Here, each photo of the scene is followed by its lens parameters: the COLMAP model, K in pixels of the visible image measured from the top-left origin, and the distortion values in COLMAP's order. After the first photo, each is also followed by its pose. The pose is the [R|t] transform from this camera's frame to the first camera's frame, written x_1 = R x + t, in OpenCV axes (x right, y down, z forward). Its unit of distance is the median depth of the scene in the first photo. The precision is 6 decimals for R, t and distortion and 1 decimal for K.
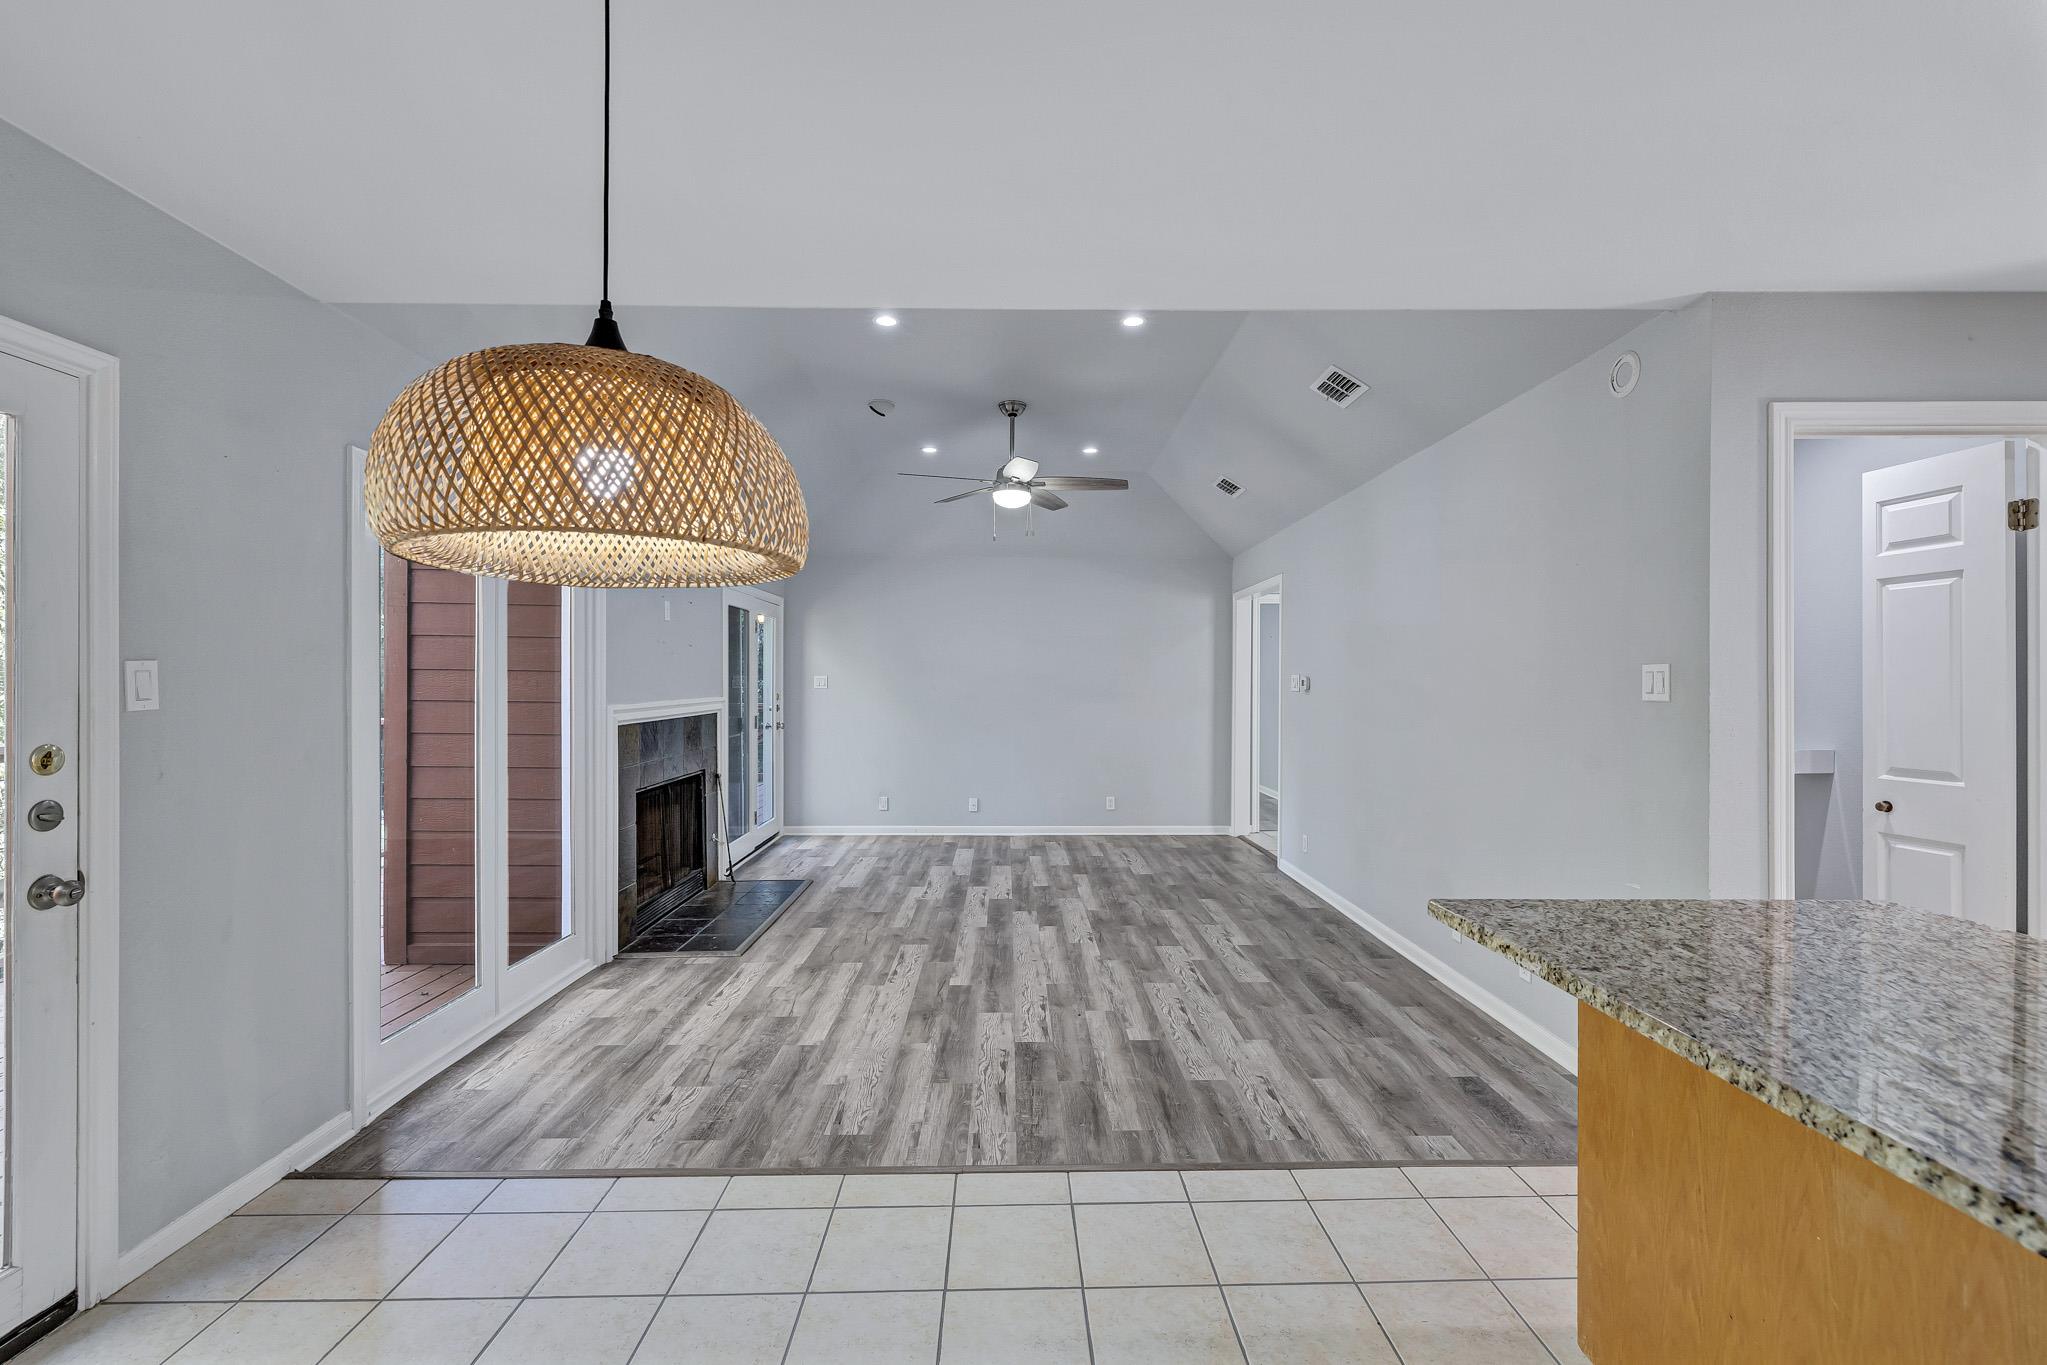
lens RADIAL K [[860.2, 0, 1025.7], [0, 860.2, 683.5], [0, 0, 1]] dist [0.000659, -0.000257]
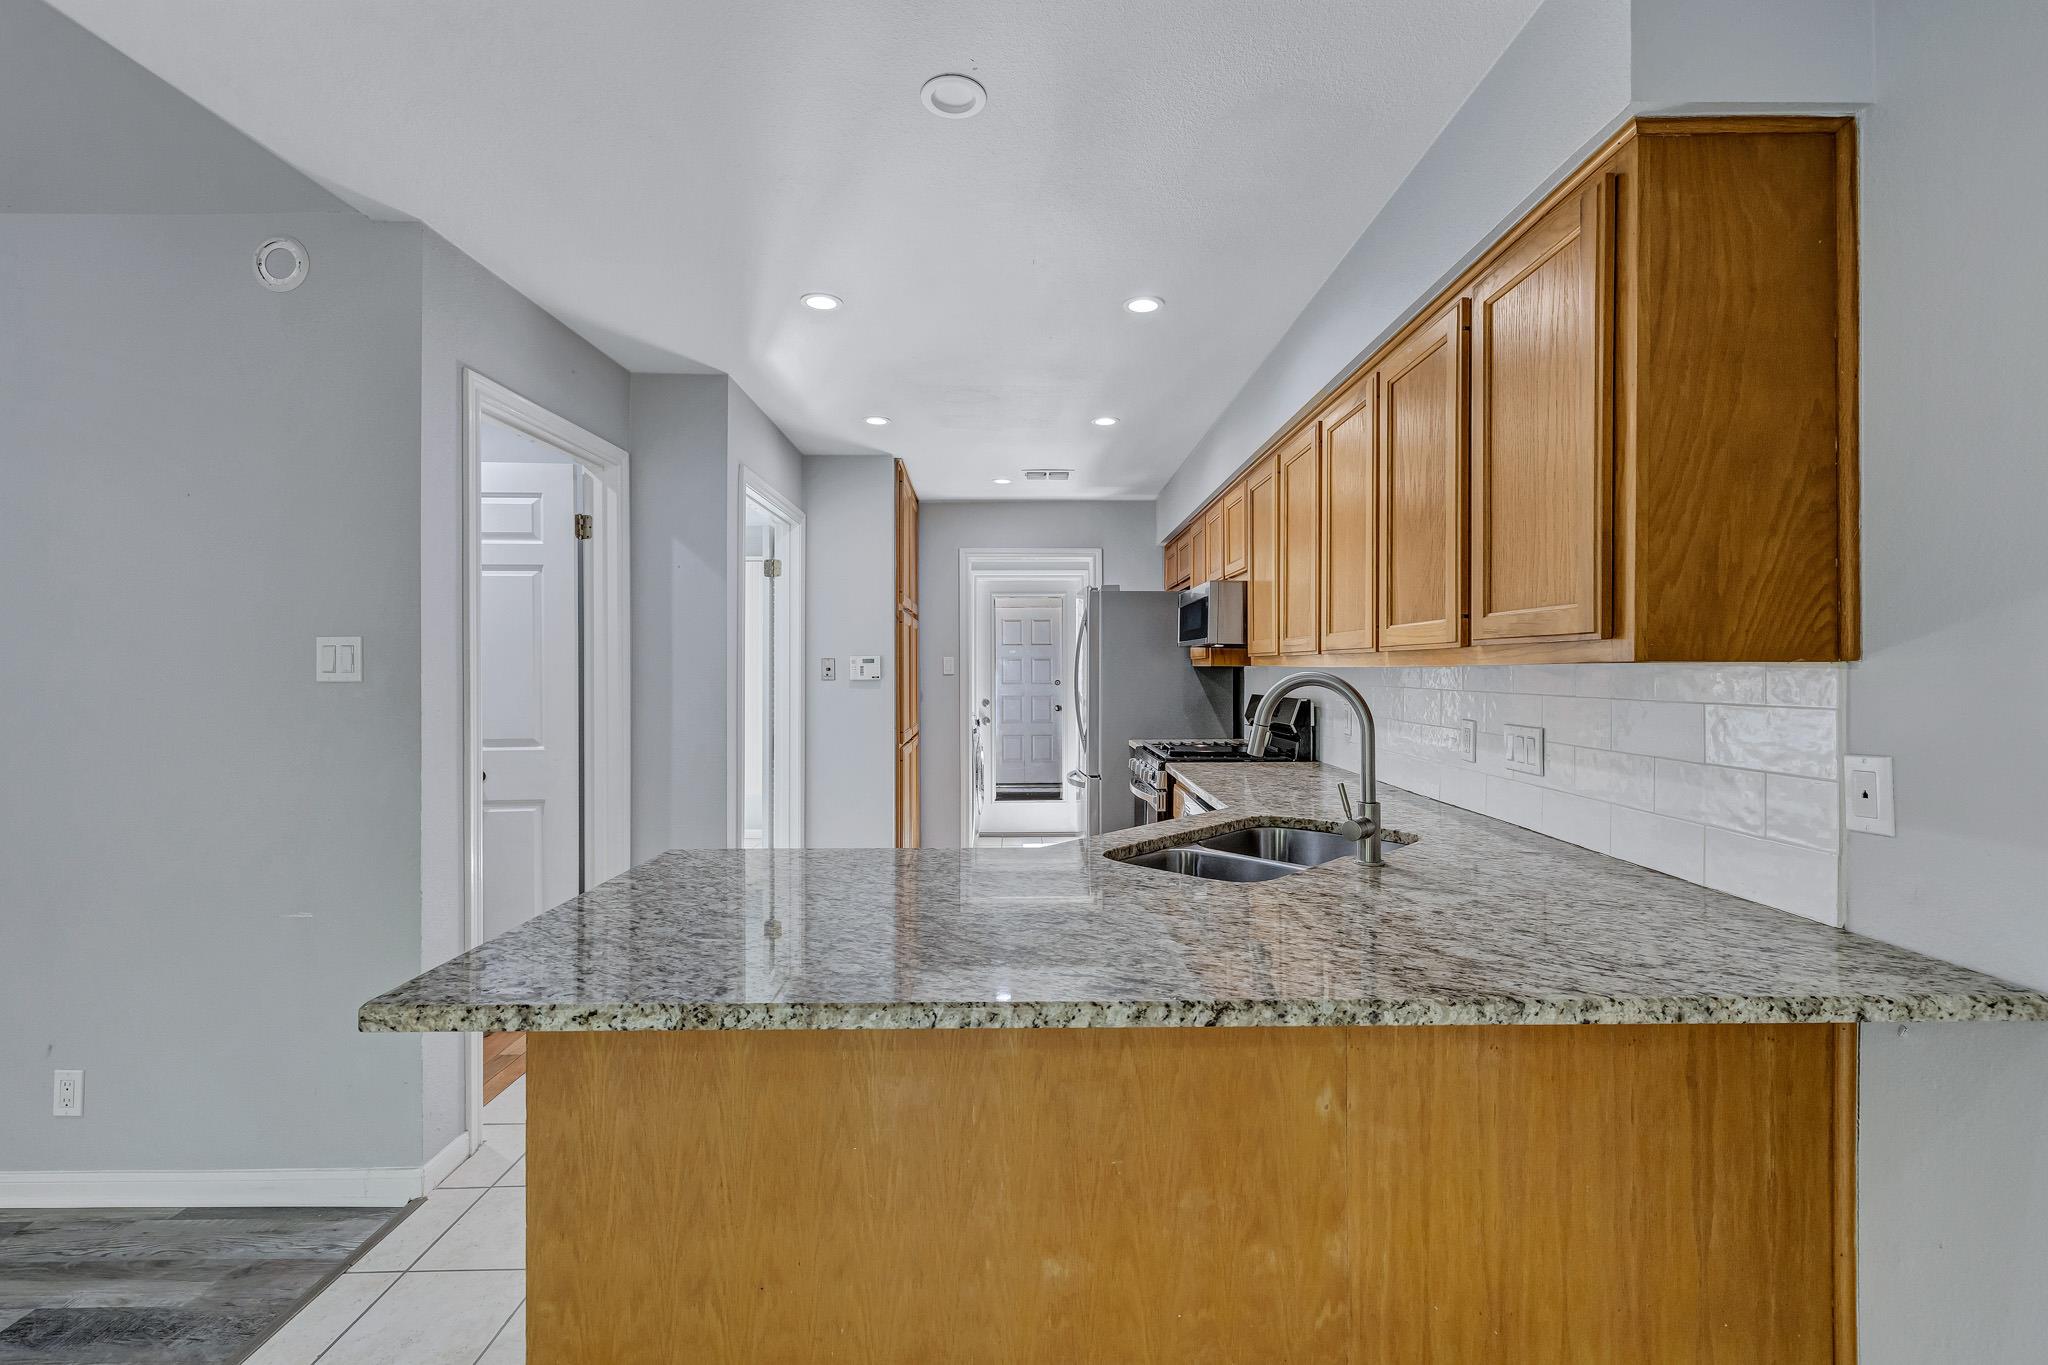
lens RADIAL K [[865.0, 0, 1031.9], [0, 865.0, 667.4], [0, 0, 1]] dist [0.001658, 0.000263]
pose [[0.008774, -0.001431, 0.999960, -0.067094], [0.002850, 0.999995, 0.001406, 0.005902], [-0.999957, 0.002837, 0.008778, 0.252040]]
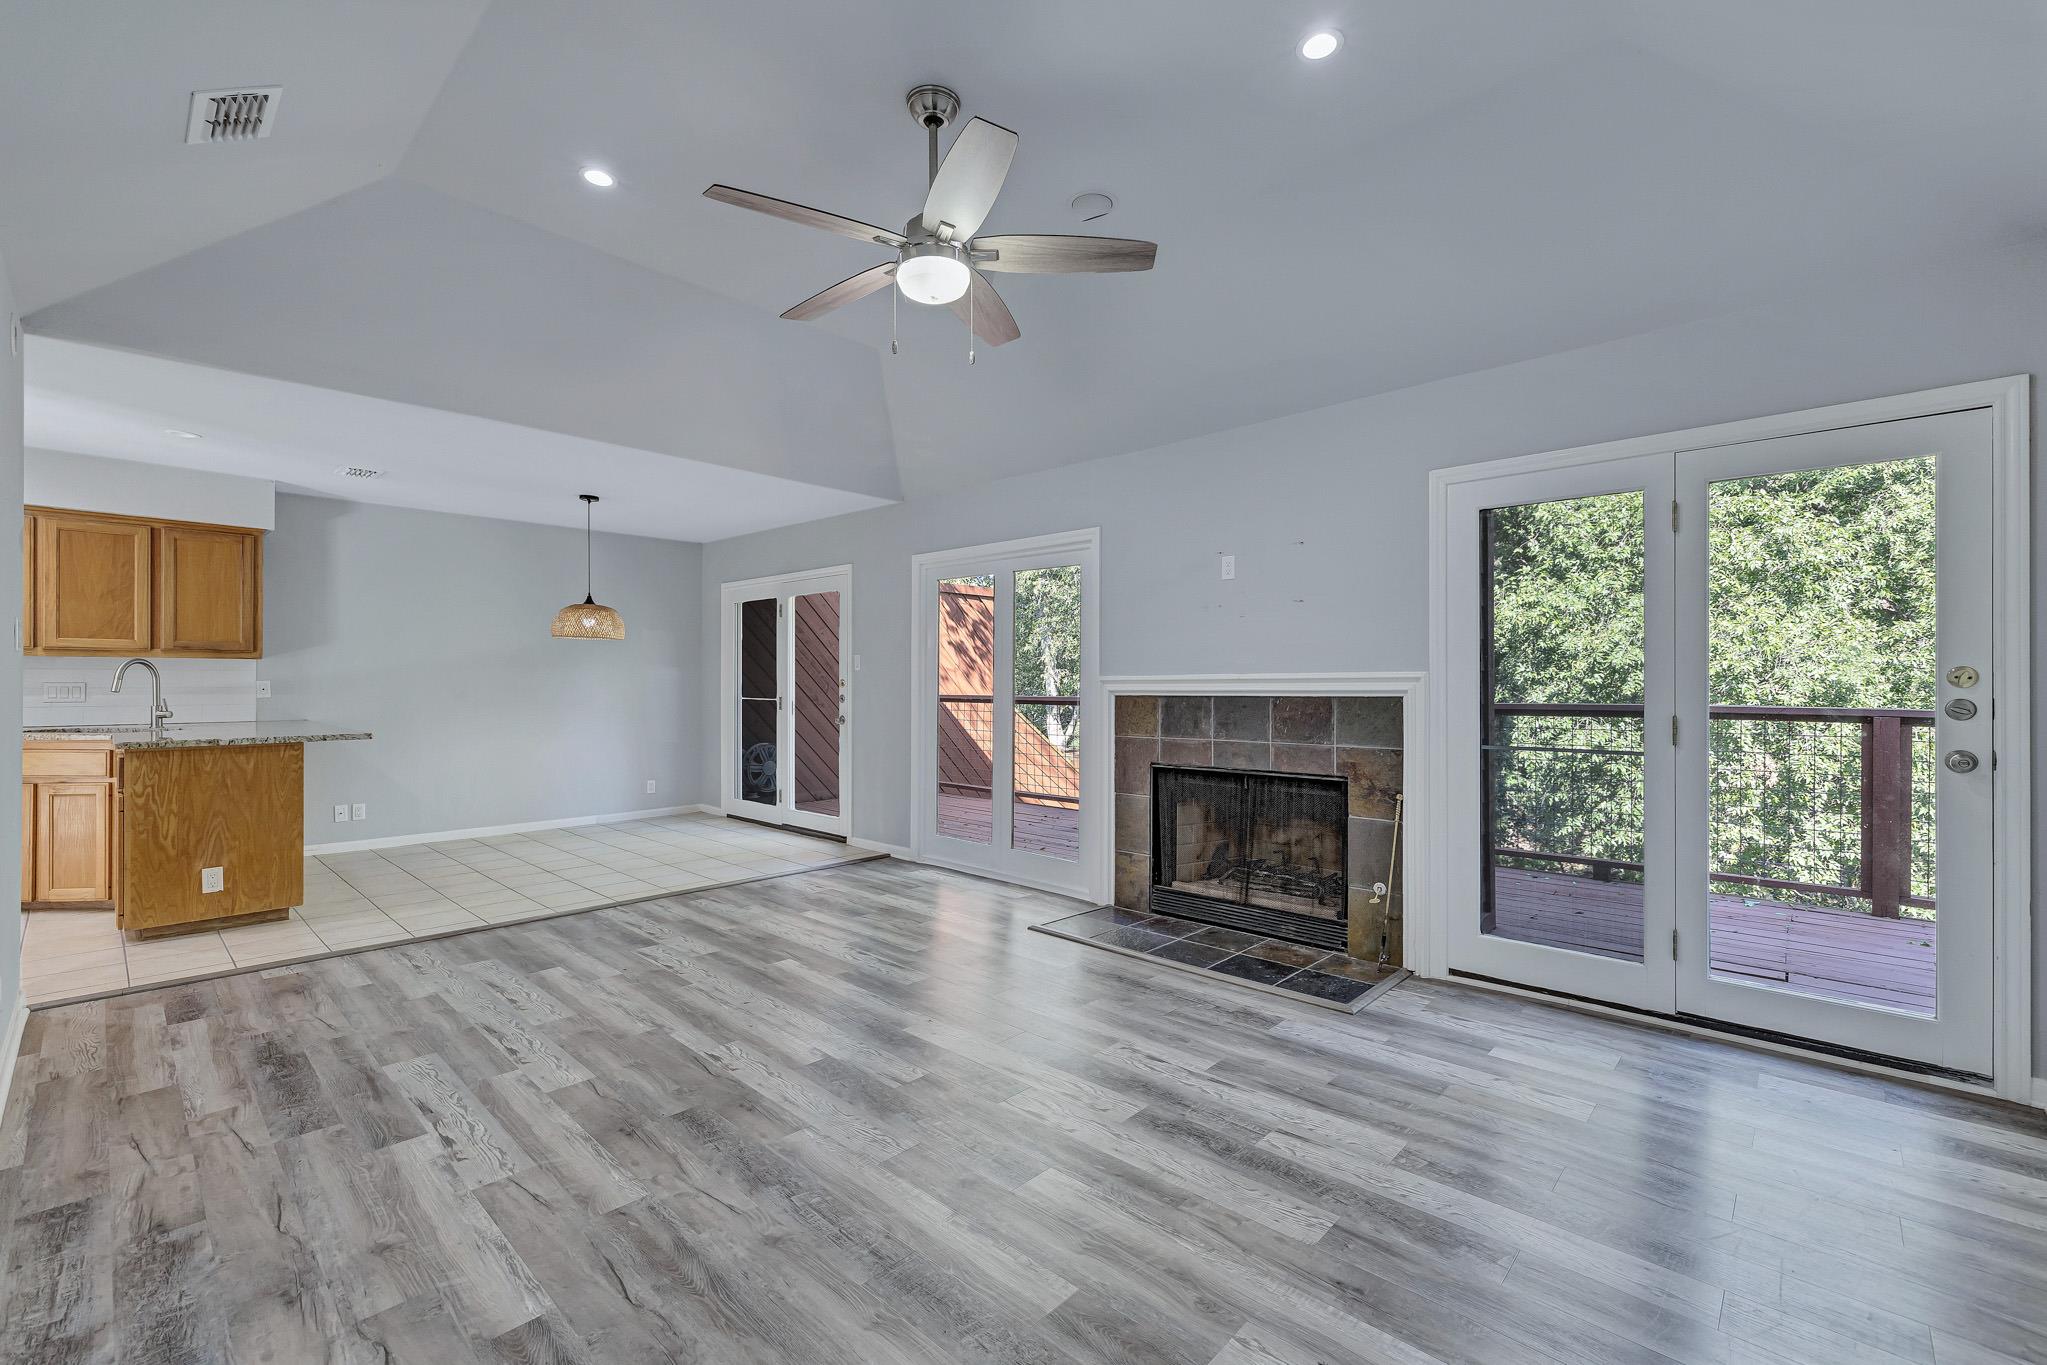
lens RADIAL K [[883.2, 0, 1044.5], [0, 883.2, 680.3], [0, 0, 1]] dist [0.001793, -0.000012]
pose [[-0.691994, -0.006919, -0.721870, 0.486514], [-0.006010, 0.999975, -0.003823, 0.041093], [0.721878, 0.001693, -0.692018, 2.119711]]
